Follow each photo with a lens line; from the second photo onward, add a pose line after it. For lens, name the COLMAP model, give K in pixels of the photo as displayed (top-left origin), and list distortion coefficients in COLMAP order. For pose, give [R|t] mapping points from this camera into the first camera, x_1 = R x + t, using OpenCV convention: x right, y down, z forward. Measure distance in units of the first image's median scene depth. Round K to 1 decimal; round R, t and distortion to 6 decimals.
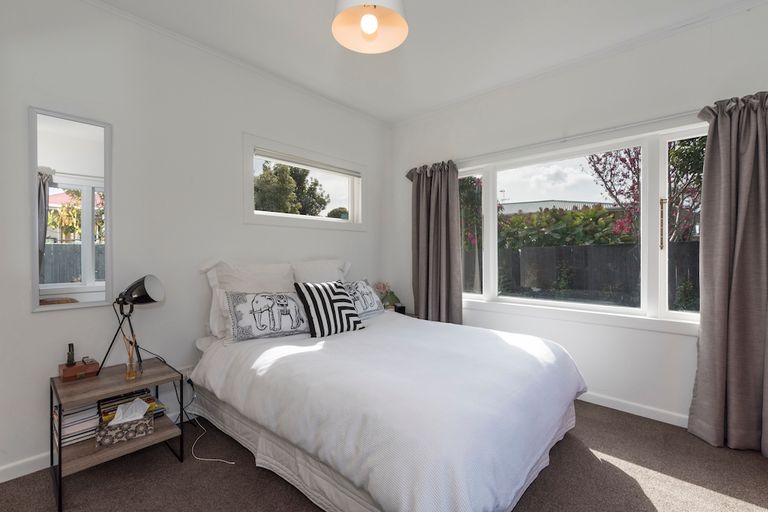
lens RADIAL K [[337.1, 0, 387.9], [0, 337.1, 241.8], [0, 0, 1]] dist [0.001060, 0.000011]
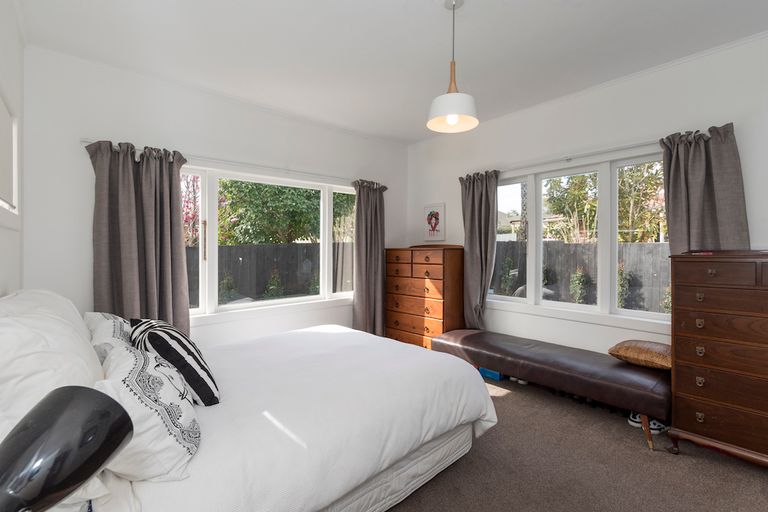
lens RADIAL K [[350.4, 0, 384.0], [0, 350.4, 256.0], [0, 0, 1]] dist [-0.010306, -0.000187]
pose [[0.110822, -0.007736, 0.993810, -0.648936], [-0.012111, 0.999885, 0.009134, -0.000269], [-0.993766, -0.013048, 0.110716, 0.420750]]
